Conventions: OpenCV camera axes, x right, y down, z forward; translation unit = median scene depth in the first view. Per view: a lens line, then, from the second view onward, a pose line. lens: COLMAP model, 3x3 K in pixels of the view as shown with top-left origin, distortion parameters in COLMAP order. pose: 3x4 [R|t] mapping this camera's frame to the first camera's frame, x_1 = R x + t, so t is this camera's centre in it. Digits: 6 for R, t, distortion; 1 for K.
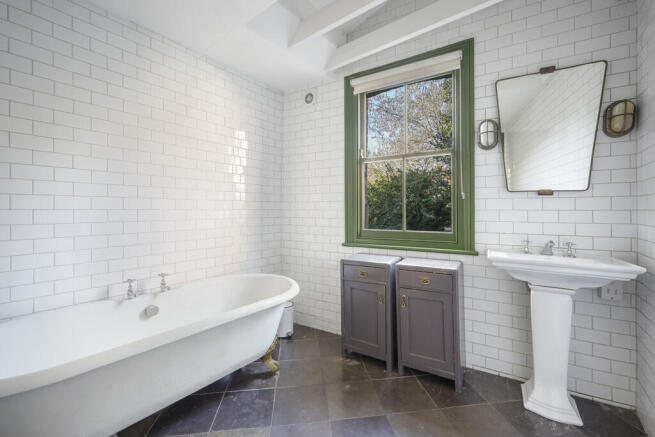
lens RADIAL K [[262.0, 0, 329.7], [0, 262.0, 209.9], [0, 0, 1]] dist [-0.000259, 0.000062]
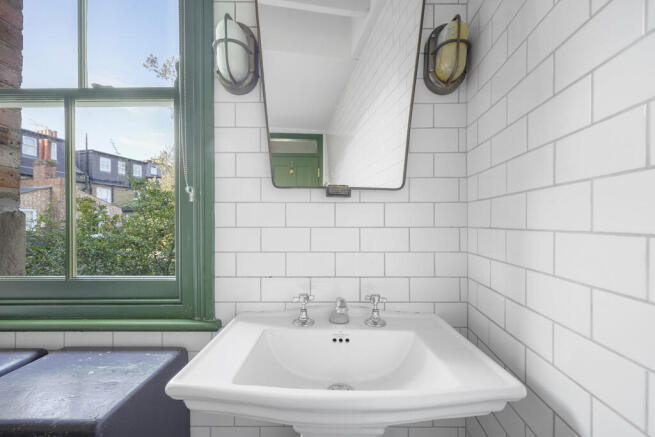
lens RADIAL K [[271.1, 0, 322.2], [0, 271.1, 223.0], [0, 0, 1]] dist [-0.001766, -0.000118]
pose [[0.867234, -0.003852, 0.497886, 0.507824], [0.000389, 0.999975, 0.007057, -0.010293], [-0.497901, -0.005926, 0.867214, 0.538328]]
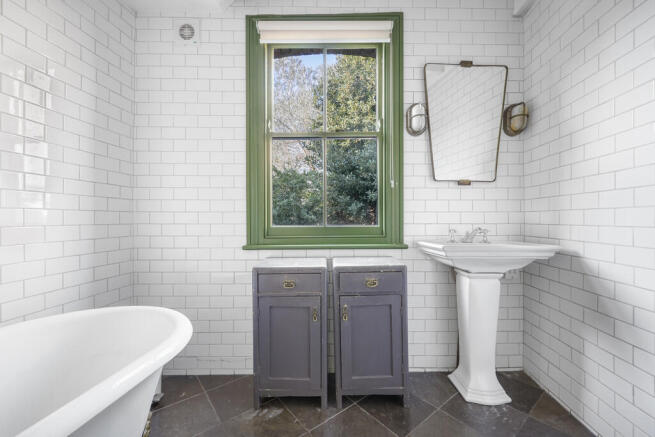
lens RADIAL K [[262.6, 0, 325.6], [0, 262.6, 217.5], [0, 0, 1]] dist [-0.000054, 0.000069]
pose [[0.865241, -0.001367, 0.501354, -0.156700], [0.001242, 0.999999, 0.000583, 0.065425], [-0.501355, 0.000118, 0.865242, 0.353628]]
